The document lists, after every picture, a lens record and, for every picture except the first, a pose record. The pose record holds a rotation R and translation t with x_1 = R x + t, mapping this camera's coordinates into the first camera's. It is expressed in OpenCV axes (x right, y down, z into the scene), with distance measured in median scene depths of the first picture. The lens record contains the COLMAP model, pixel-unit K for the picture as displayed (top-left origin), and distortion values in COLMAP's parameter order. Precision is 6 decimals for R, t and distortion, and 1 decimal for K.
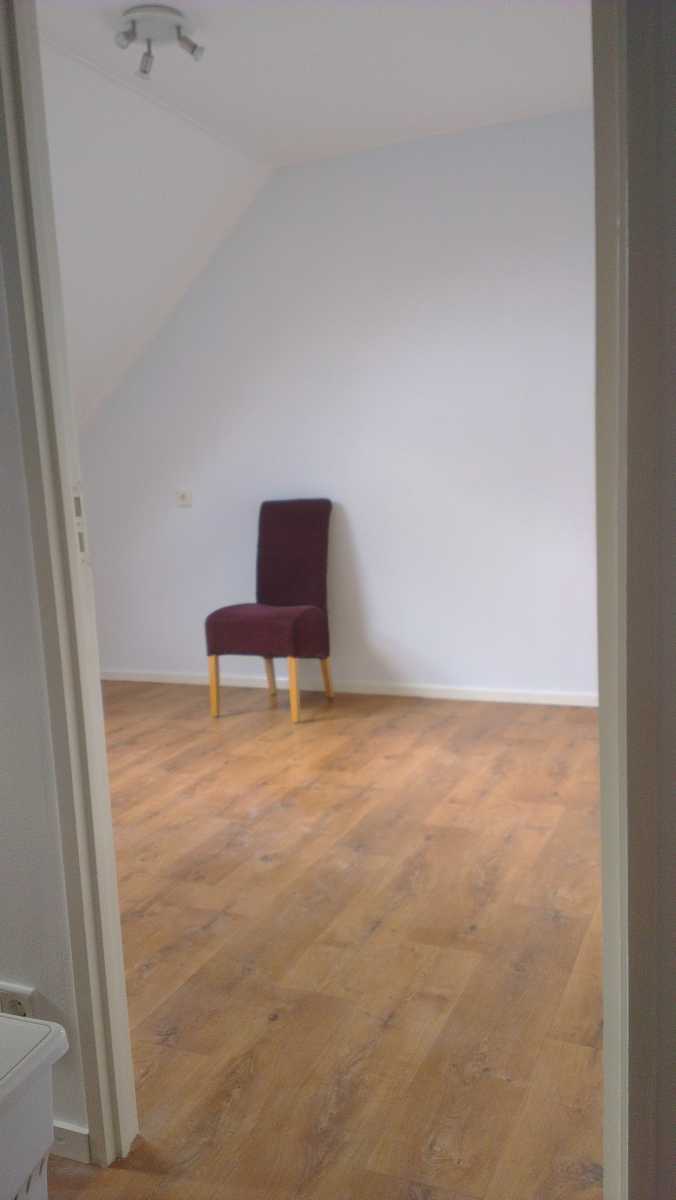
lens RADIAL K [[1017.7, 0, 342.7], [0, 1017.7, 607.9], [0, 0, 1]] dist [0.088104, -0.070203]
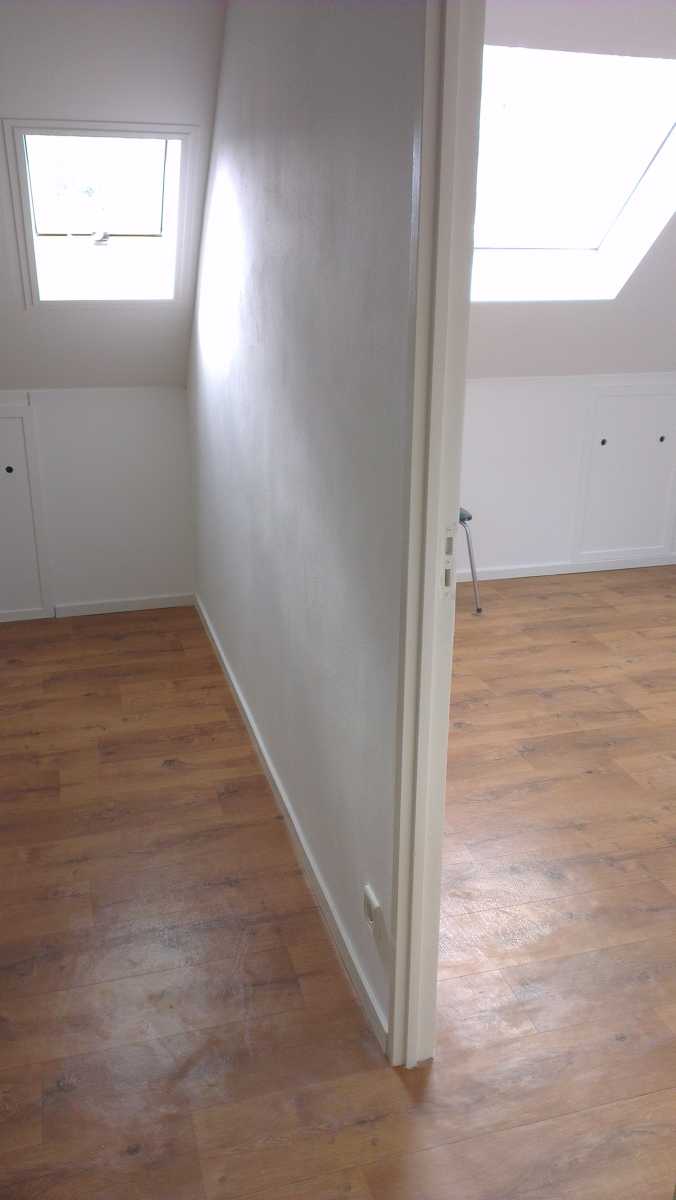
lens RADIAL K [[1017.7, 0, 339.7], [0, 1017.7, 604.2], [0, 0, 1]] dist [0.088104, -0.070203]
pose [[0.625816, 0.317454, -0.712444, 0.302626], [-0.144395, 0.944790, 0.294145, -0.186587], [0.766488, -0.081208, 0.637104, 0.354151]]
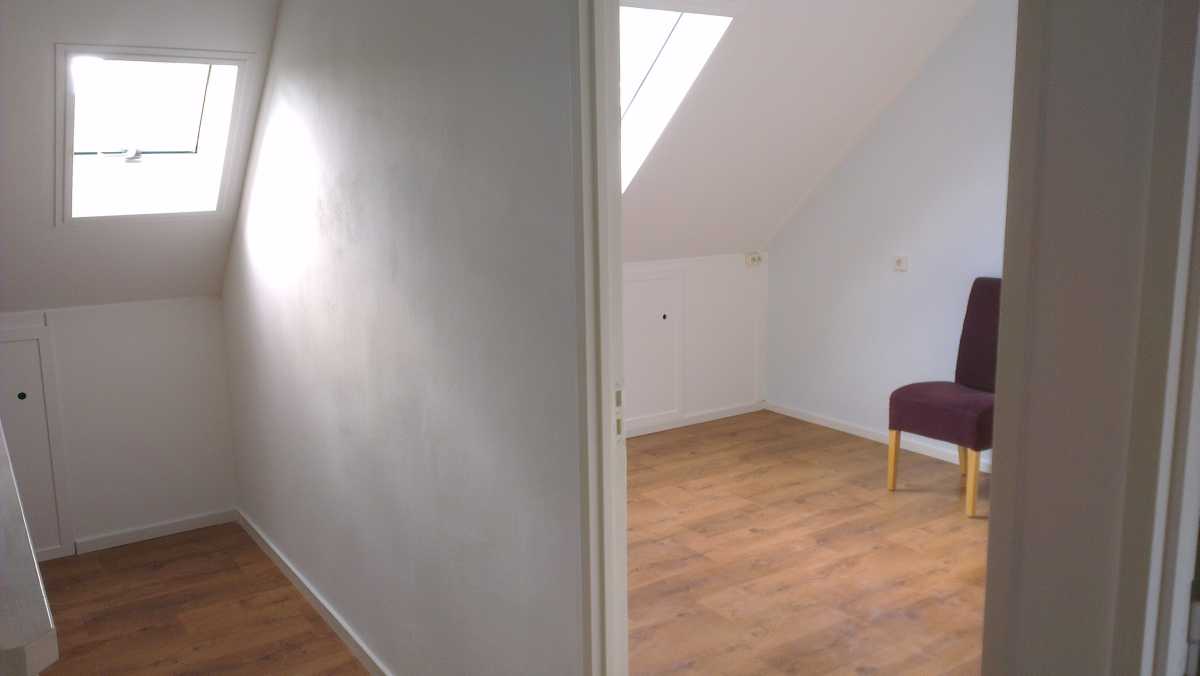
lens RADIAL K [[1017.7, 0, 602.5], [0, 1017.7, 326.9], [0, 0, 1]] dist [0.088104, -0.070203]
pose [[0.851844, 0.136927, -0.505582, 0.145074], [-0.108843, 0.990431, 0.084851, -0.127118], [0.512363, -0.017251, 0.858596, -0.018425]]
